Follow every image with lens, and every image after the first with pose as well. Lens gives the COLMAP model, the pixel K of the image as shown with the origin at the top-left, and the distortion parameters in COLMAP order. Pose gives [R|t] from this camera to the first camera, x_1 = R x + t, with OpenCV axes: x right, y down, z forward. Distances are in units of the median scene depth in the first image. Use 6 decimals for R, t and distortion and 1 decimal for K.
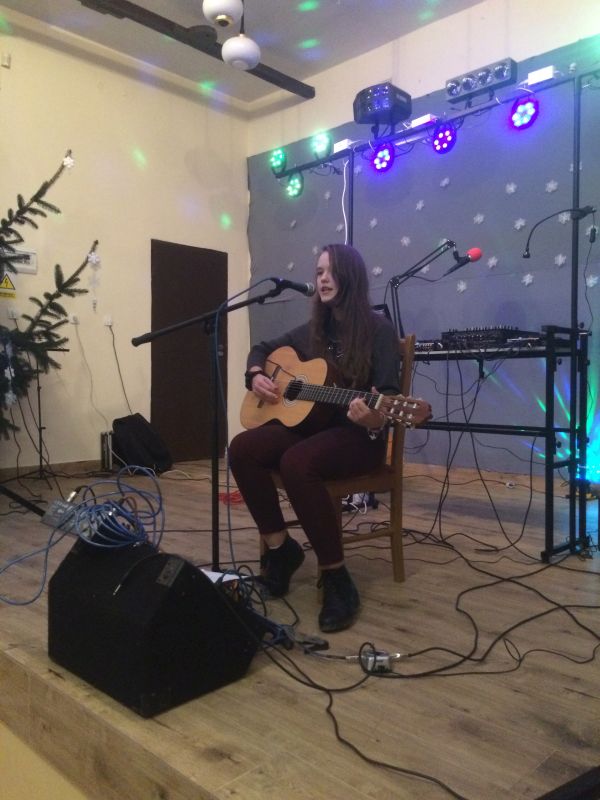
lens RADIAL K [[668.6, 0, 300.0], [0, 668.6, 400.0], [0, 0, 1]] dist [0.103932, -0.137669]
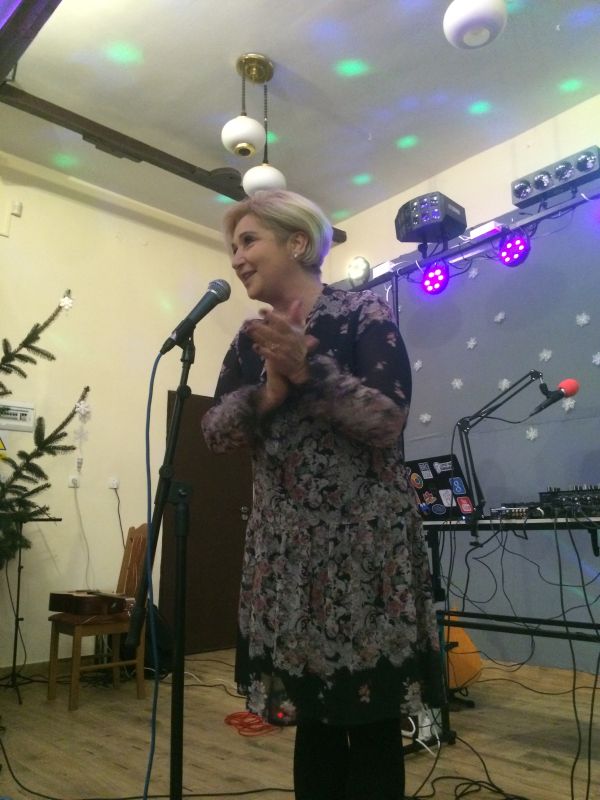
lens RADIAL K [[668.6, 0, 300.0], [0, 668.6, 400.0], [0, 0, 1]] dist [0.103932, -0.137669]
pose [[0.998552, -0.024570, -0.047856, -0.004463], [0.012922, 0.973109, -0.229984, -0.029795], [0.052220, 0.229033, 0.972017, 0.233528]]
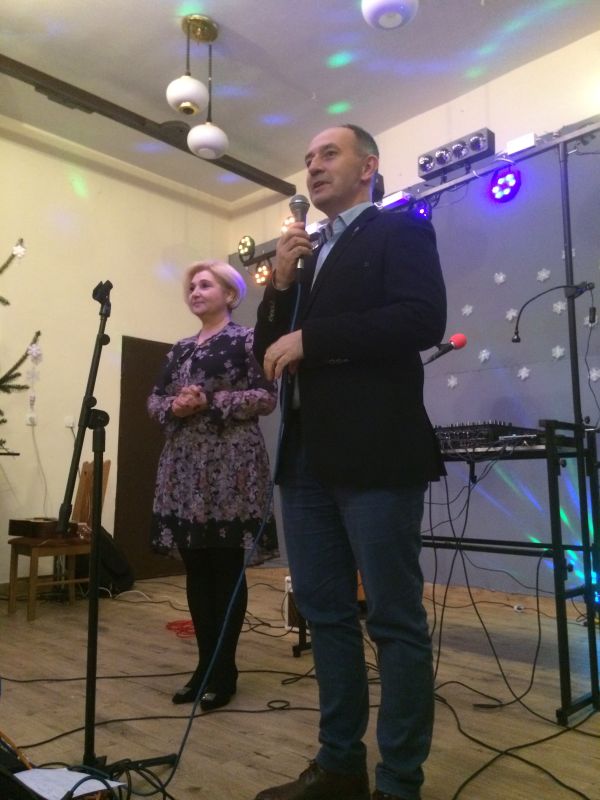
lens RADIAL K [[672.8, 0, 300.0], [0, 672.8, 400.0], [0, 0, 1]] dist [0.097463, -0.137490]
pose [[0.999960, -0.005762, -0.006842, 0.054378], [0.004650, 0.988268, -0.152661, -0.006501], [0.007642, 0.152623, 0.988255, 0.131817]]
